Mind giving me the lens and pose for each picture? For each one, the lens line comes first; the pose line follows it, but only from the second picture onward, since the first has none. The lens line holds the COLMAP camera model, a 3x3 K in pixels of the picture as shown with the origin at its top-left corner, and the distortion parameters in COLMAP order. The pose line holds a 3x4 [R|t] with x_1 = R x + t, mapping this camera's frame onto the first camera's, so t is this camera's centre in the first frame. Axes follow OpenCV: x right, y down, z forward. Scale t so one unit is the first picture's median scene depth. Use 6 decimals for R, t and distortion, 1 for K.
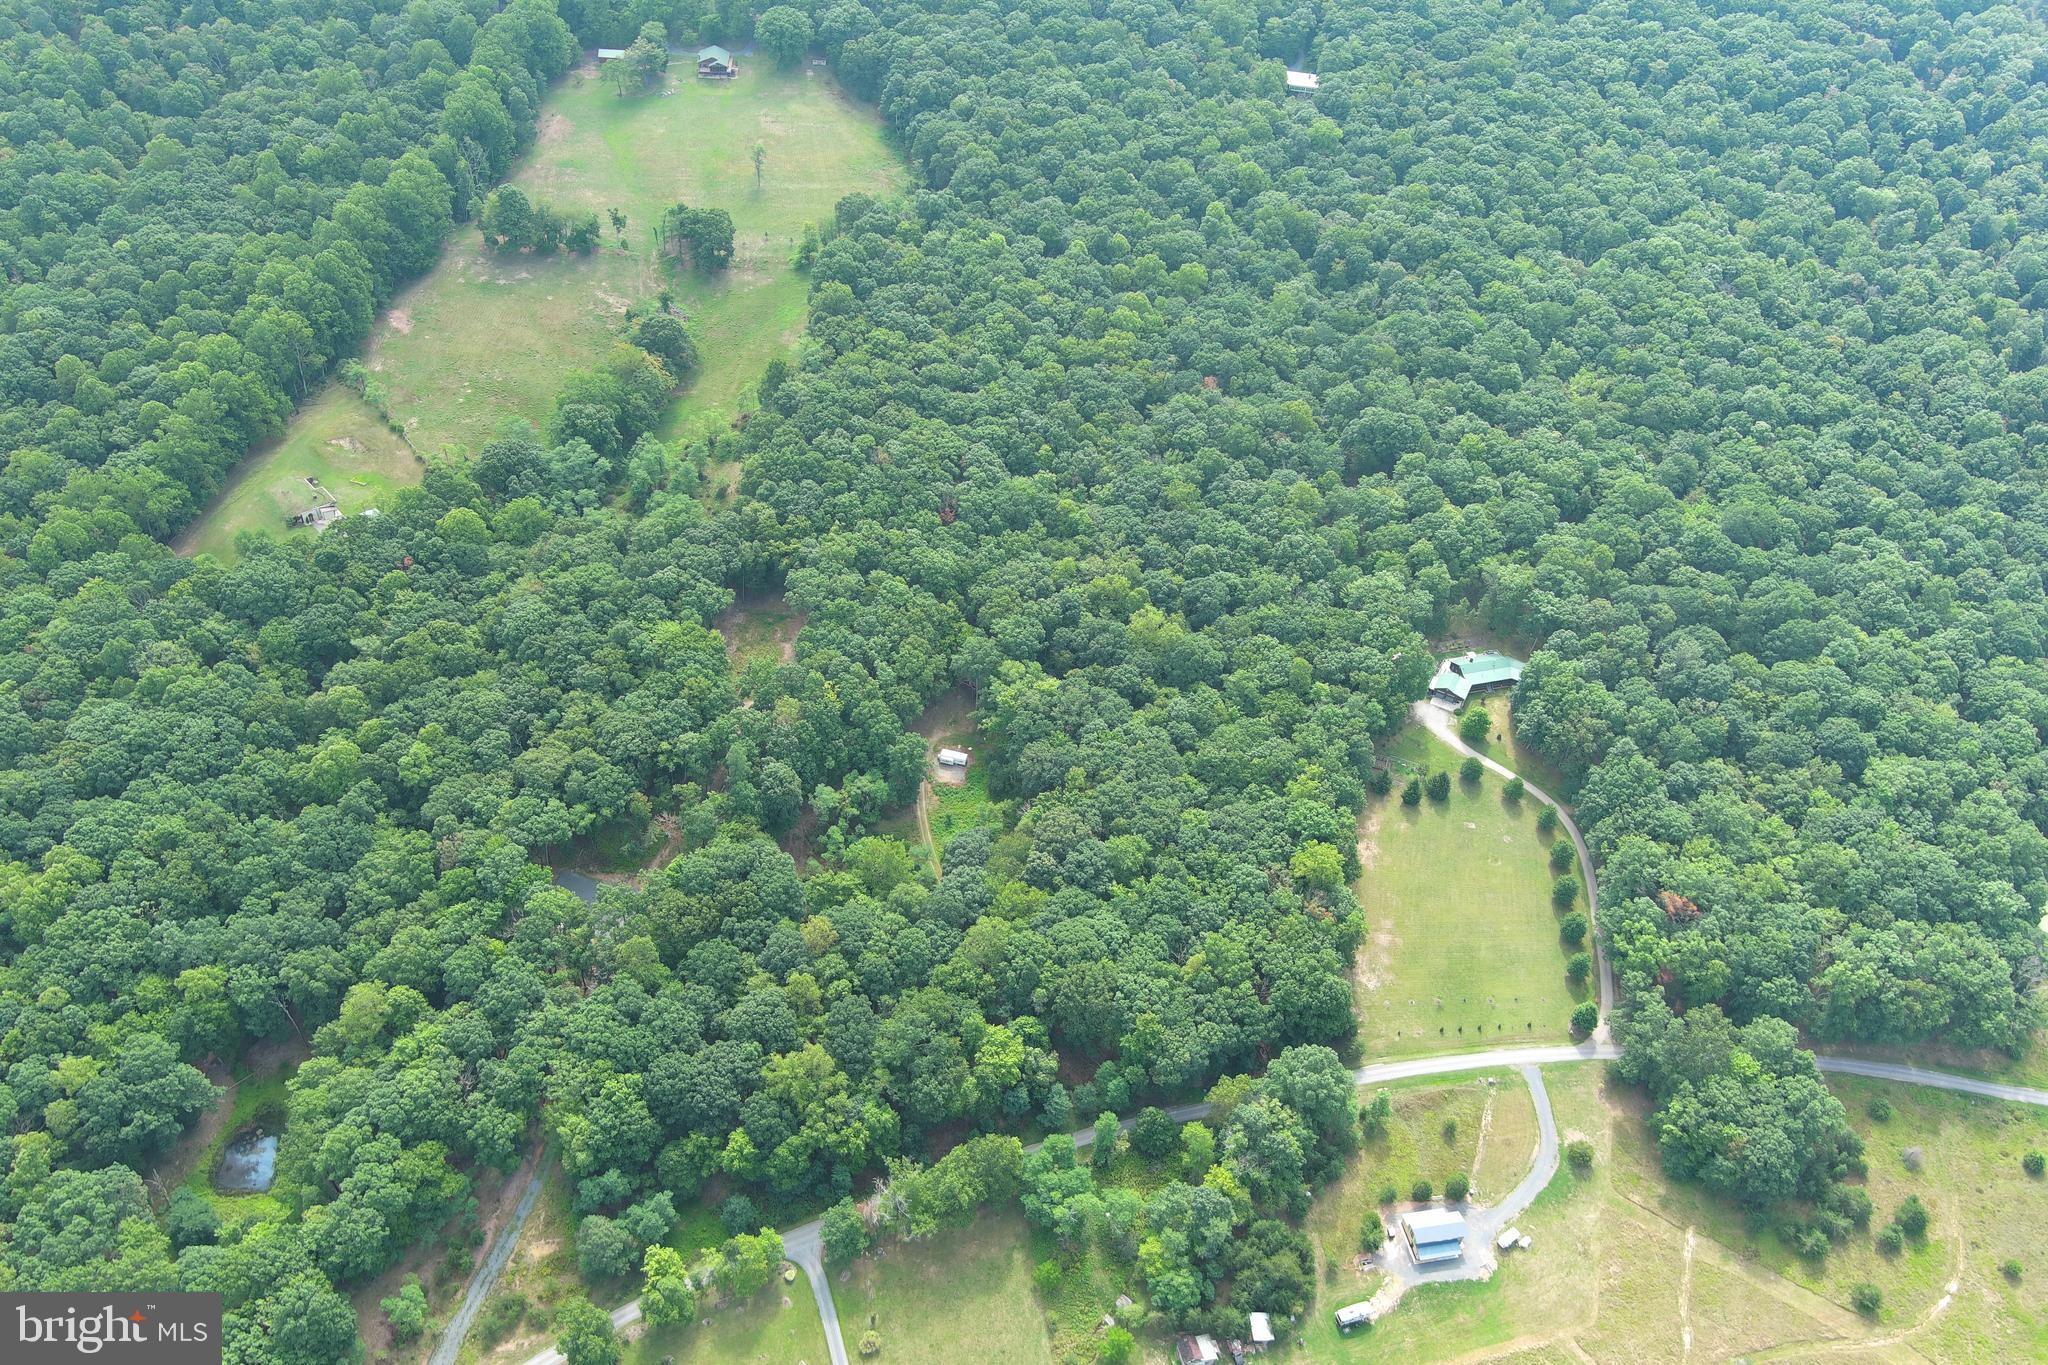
lens RADIAL K [[1594.0, 0, 1024.0], [0, 1594.0, 682.5], [0, 0, 1]] dist [0.018441, -0.001216]
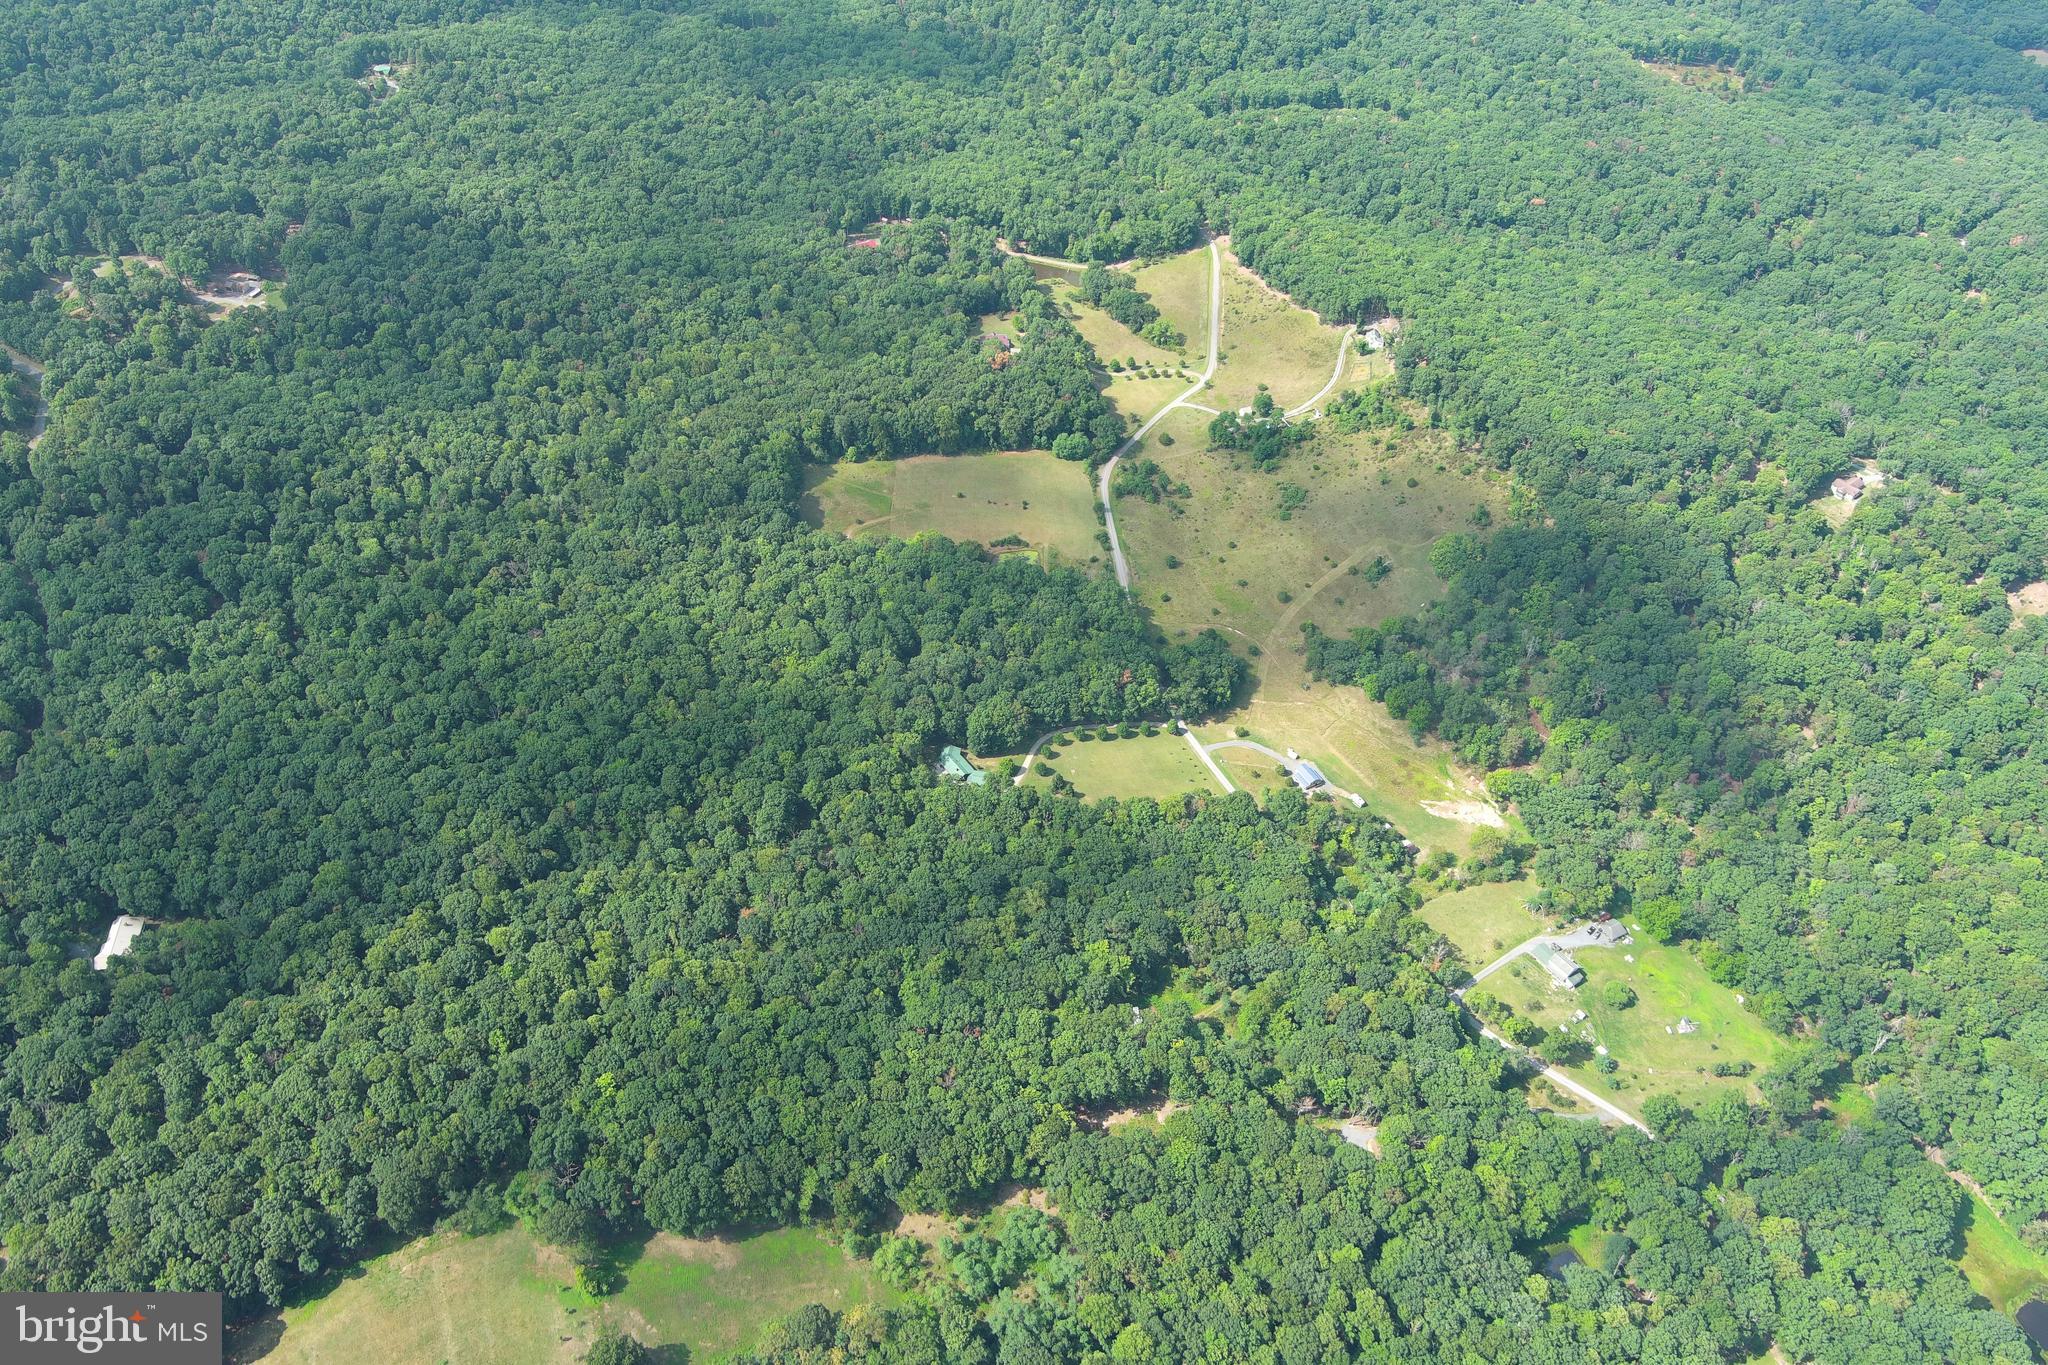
lens RADIAL K [[1583.5, 0, 1023.2], [0, 1583.5, 688.0], [0, 0, 1]] dist [0.035680, -0.045183]
pose [[-0.299381, -0.721807, 0.623992, -0.756879], [0.622787, 0.347626, 0.700922, -1.236326], [-0.722847, 0.598457, 0.345459, 0.350577]]
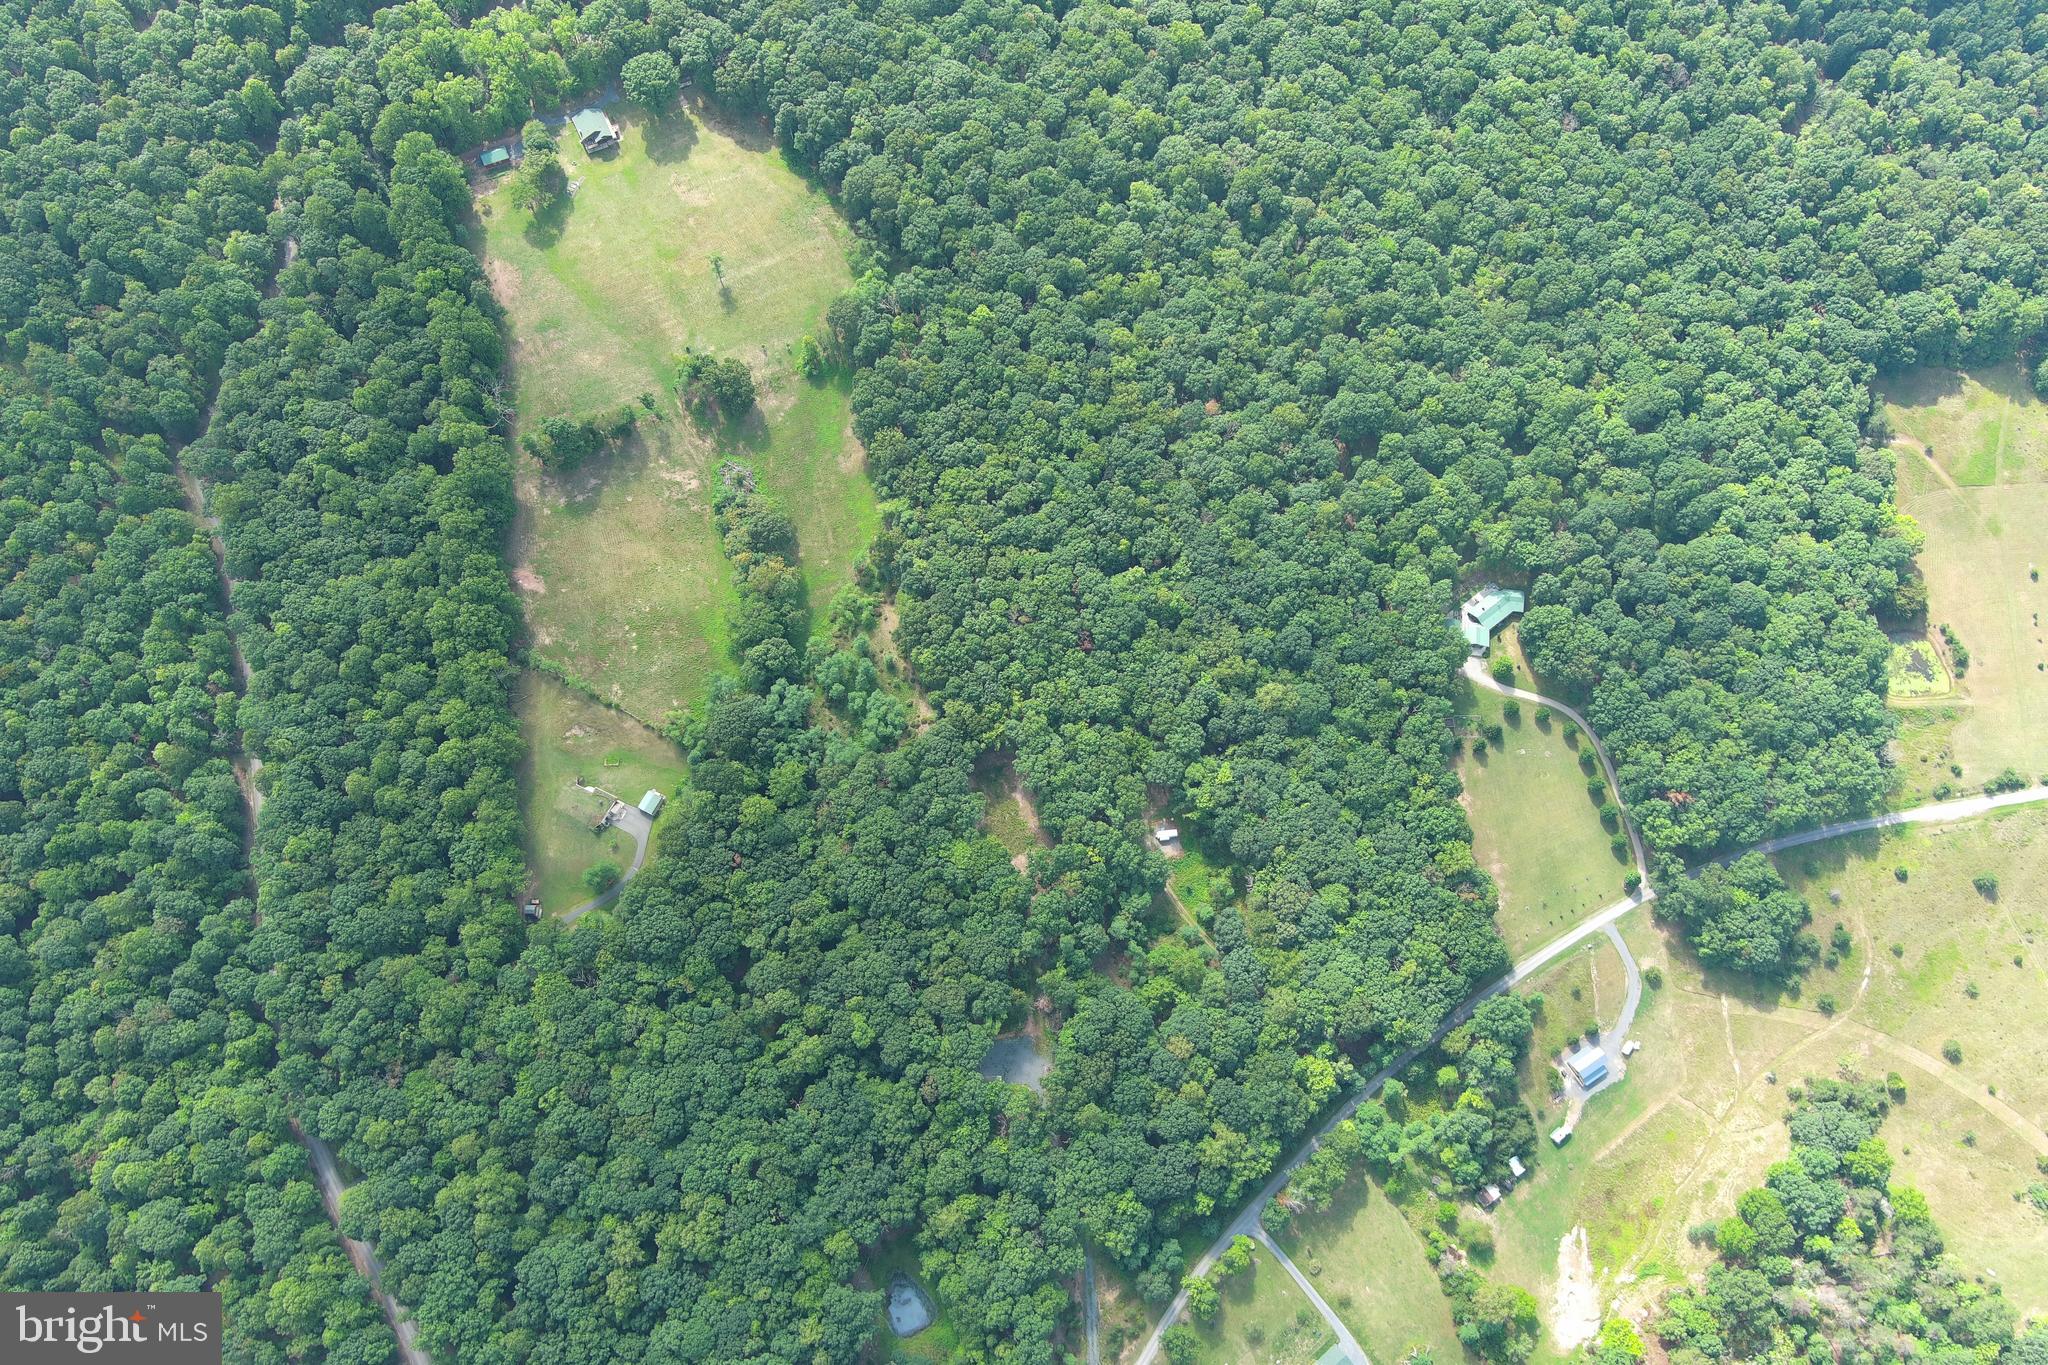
lens RADIAL K [[1594.7, 0, 1021.0], [0, 1594.7, 689.2], [0, 0, 1]] dist [0.014700, 0.002586]
pose [[0.931582, -0.357010, 0.068544, -0.213852], [0.289245, 0.842137, 0.455129, -0.730065], [-0.220209, -0.404164, 0.887783, -0.148568]]
